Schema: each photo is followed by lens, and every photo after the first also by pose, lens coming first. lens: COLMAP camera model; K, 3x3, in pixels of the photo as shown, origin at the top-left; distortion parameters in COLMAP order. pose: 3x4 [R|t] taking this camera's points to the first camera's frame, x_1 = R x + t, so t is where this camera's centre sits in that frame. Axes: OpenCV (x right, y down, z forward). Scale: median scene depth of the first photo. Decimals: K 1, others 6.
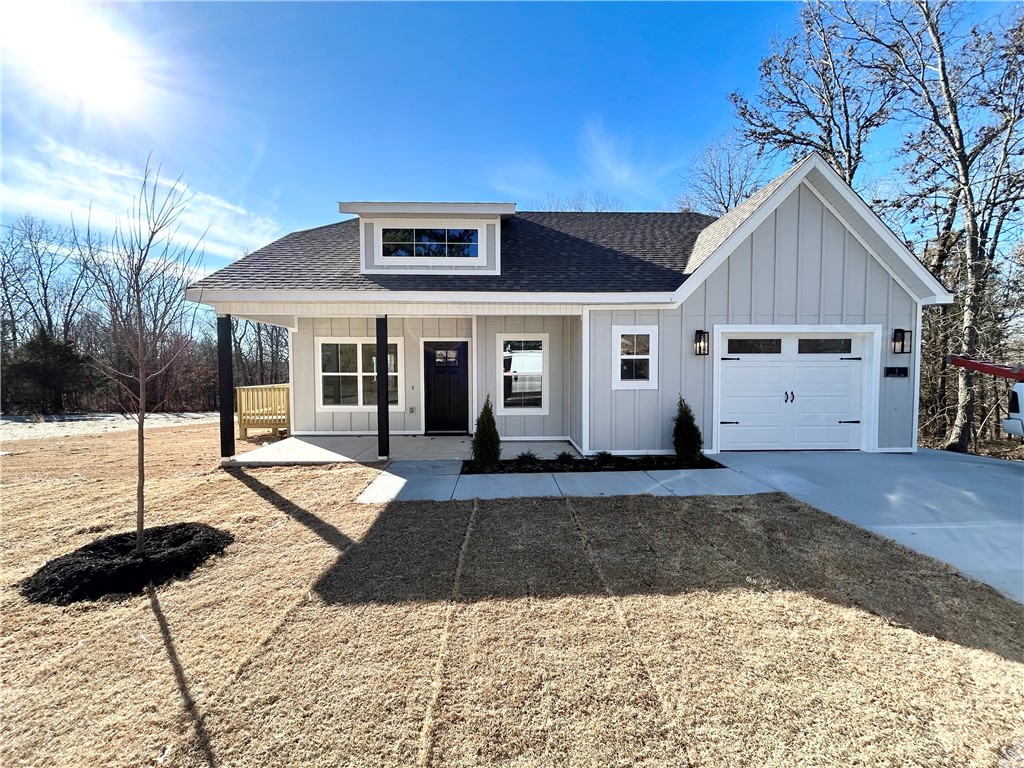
lens RADIAL K [[414.8, 0, 516.4], [0, 414.8, 386.0], [0, 0, 1]] dist [-0.000674, -0.002341]
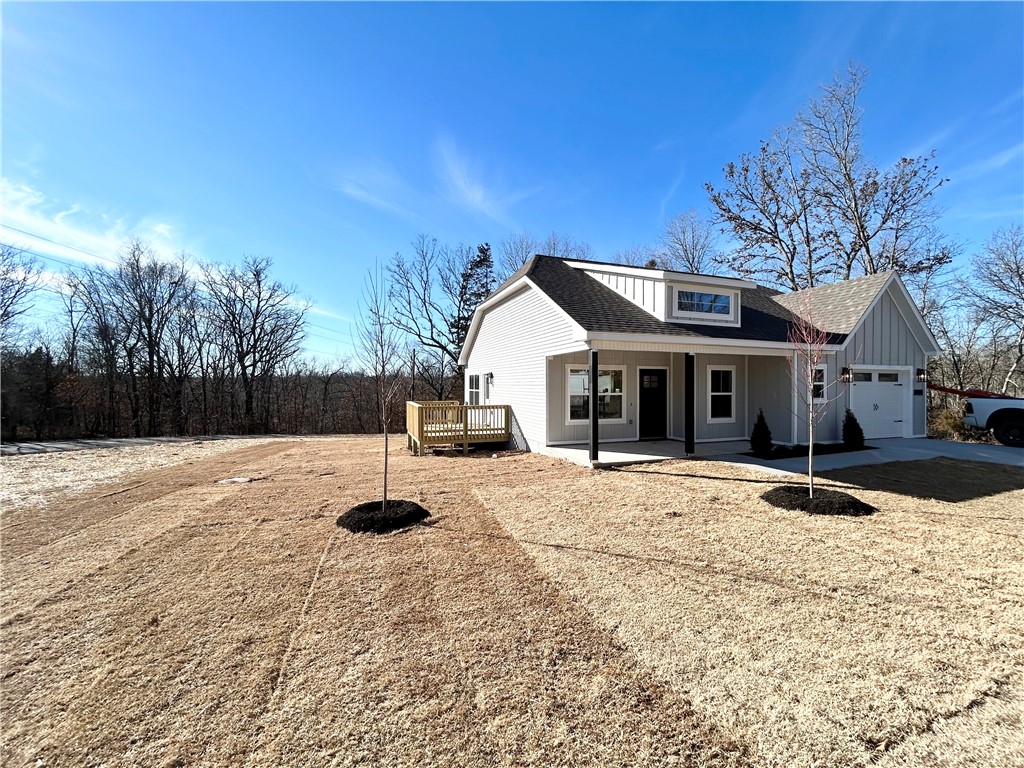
lens RADIAL K [[414.8, 0, 513.6], [0, 414.8, 387.4], [0, 0, 1]] dist [-0.000674, -0.002341]
pose [[0.946548, 0.000493, 0.322561, -1.142539], [0.009599, 0.999513, -0.029697, -0.016237], [-0.322419, 0.031206, 0.946083, -0.117410]]
